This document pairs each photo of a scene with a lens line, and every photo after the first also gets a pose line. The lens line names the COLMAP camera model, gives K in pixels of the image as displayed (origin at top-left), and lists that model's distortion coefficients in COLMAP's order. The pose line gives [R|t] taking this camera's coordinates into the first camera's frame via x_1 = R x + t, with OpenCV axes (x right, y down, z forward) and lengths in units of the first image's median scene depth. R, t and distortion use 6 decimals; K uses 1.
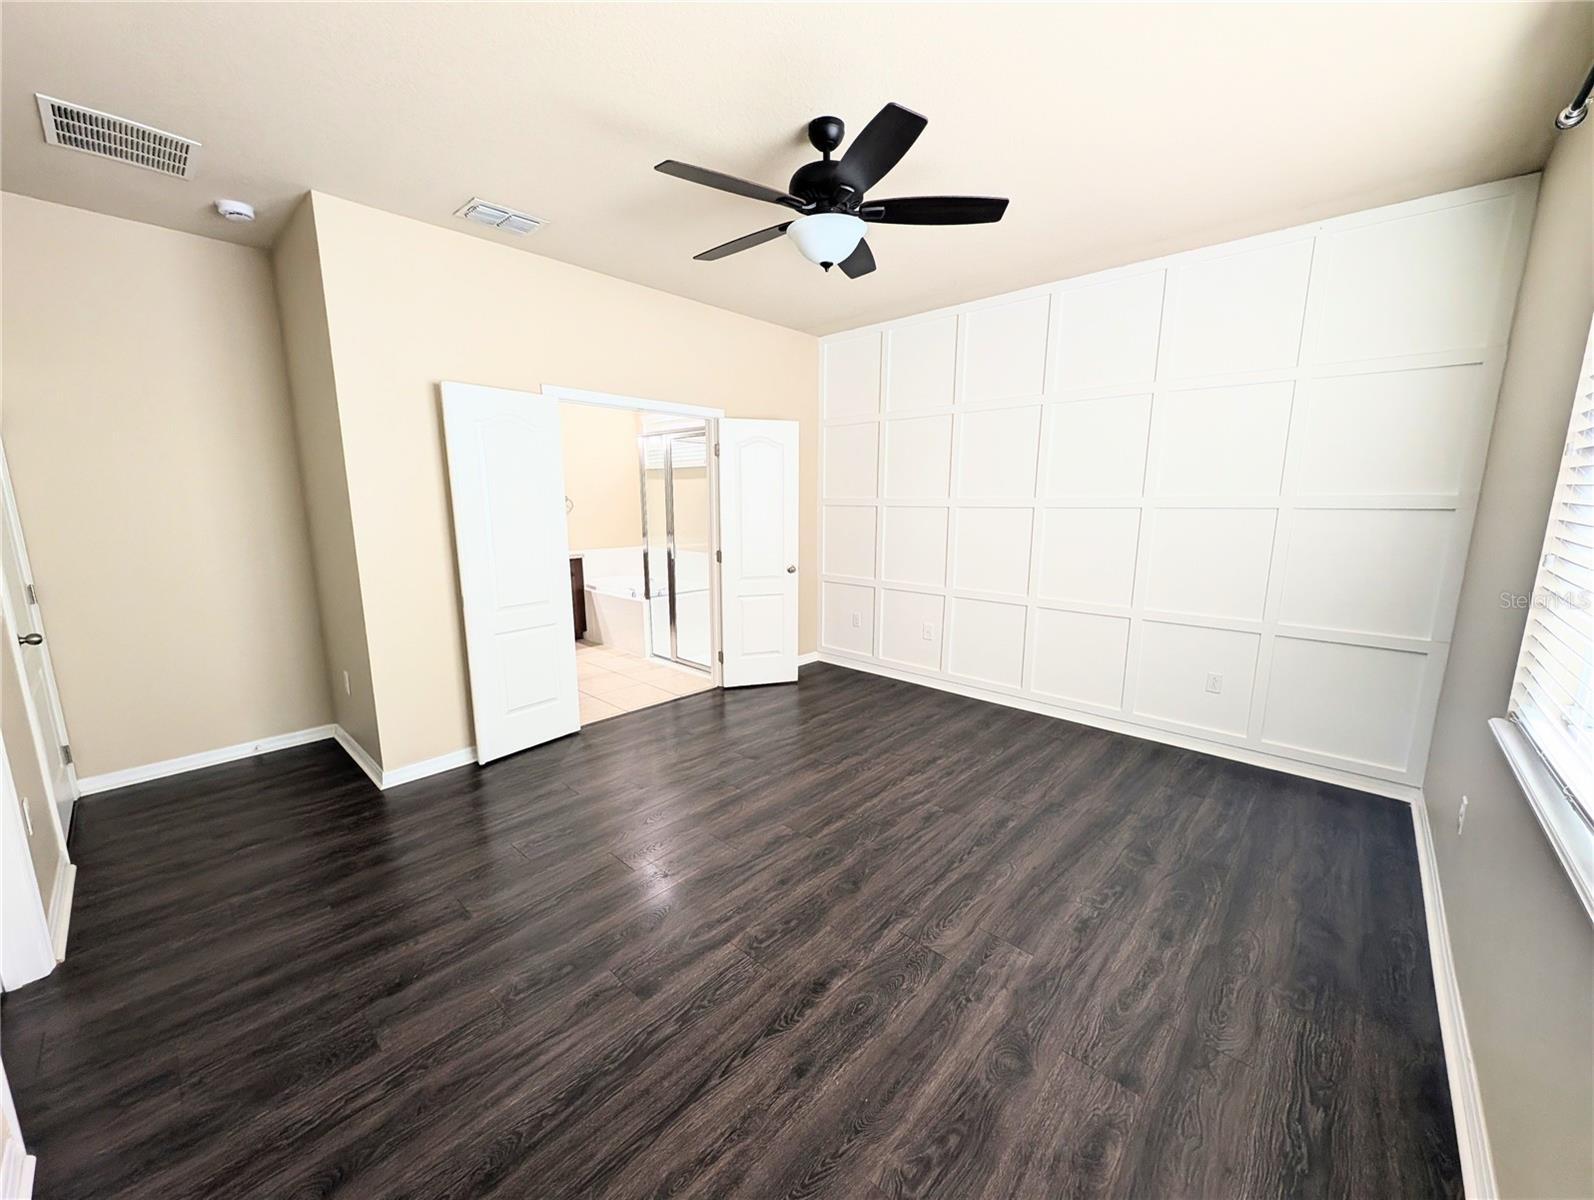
lens RADIAL K [[606.6, 0, 801.2], [0, 606.6, 604.6], [0, 0, 1]] dist [0.000877, 0.000088]
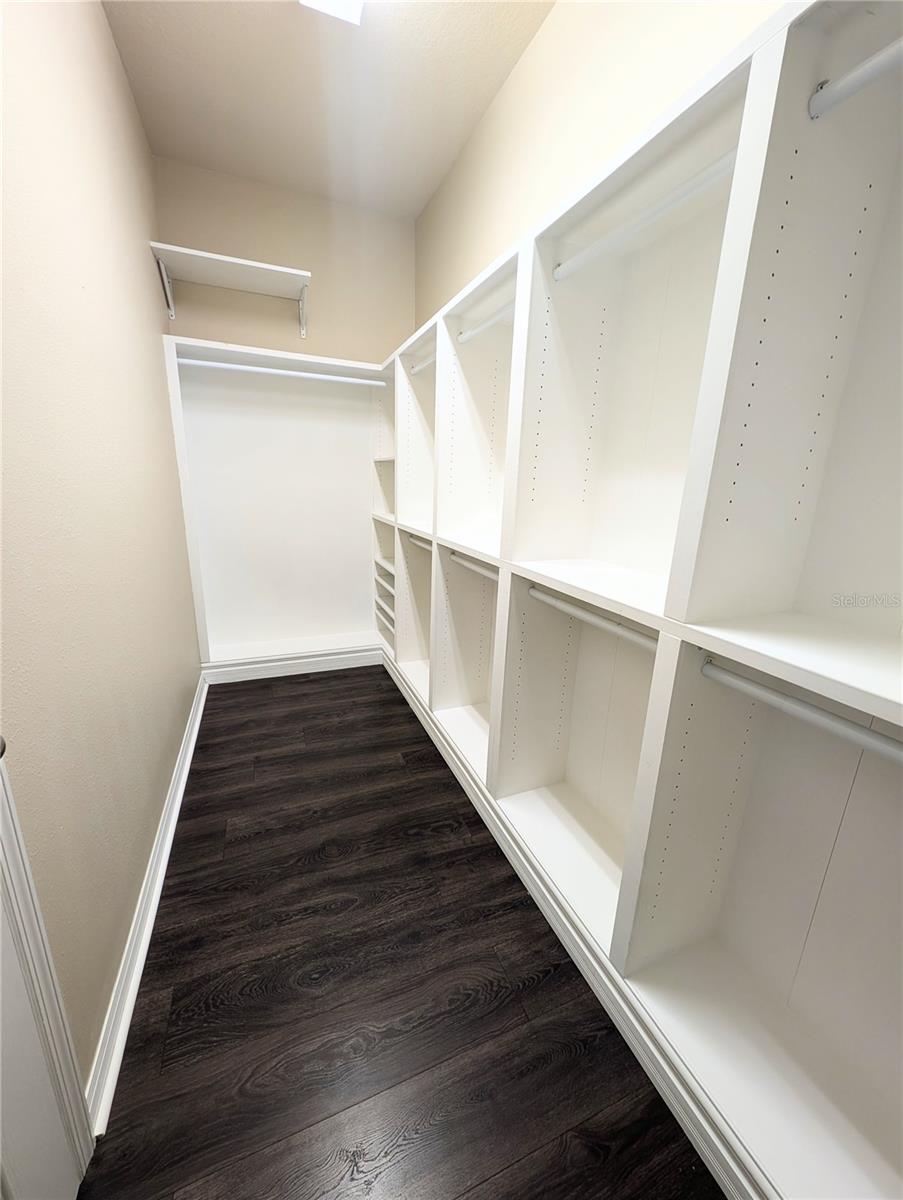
lens RADIAL K [[456.6, 0, 454.9], [0, 456.6, 599.5], [0, 0, 1]] dist [0.000877, 0.000088]
pose [[-0.906619, -0.127480, 0.402233, -0.328663], [0.048674, 0.915310, 0.399799, -0.109850], [-0.419134, 0.382043, -0.823632, 1.462599]]
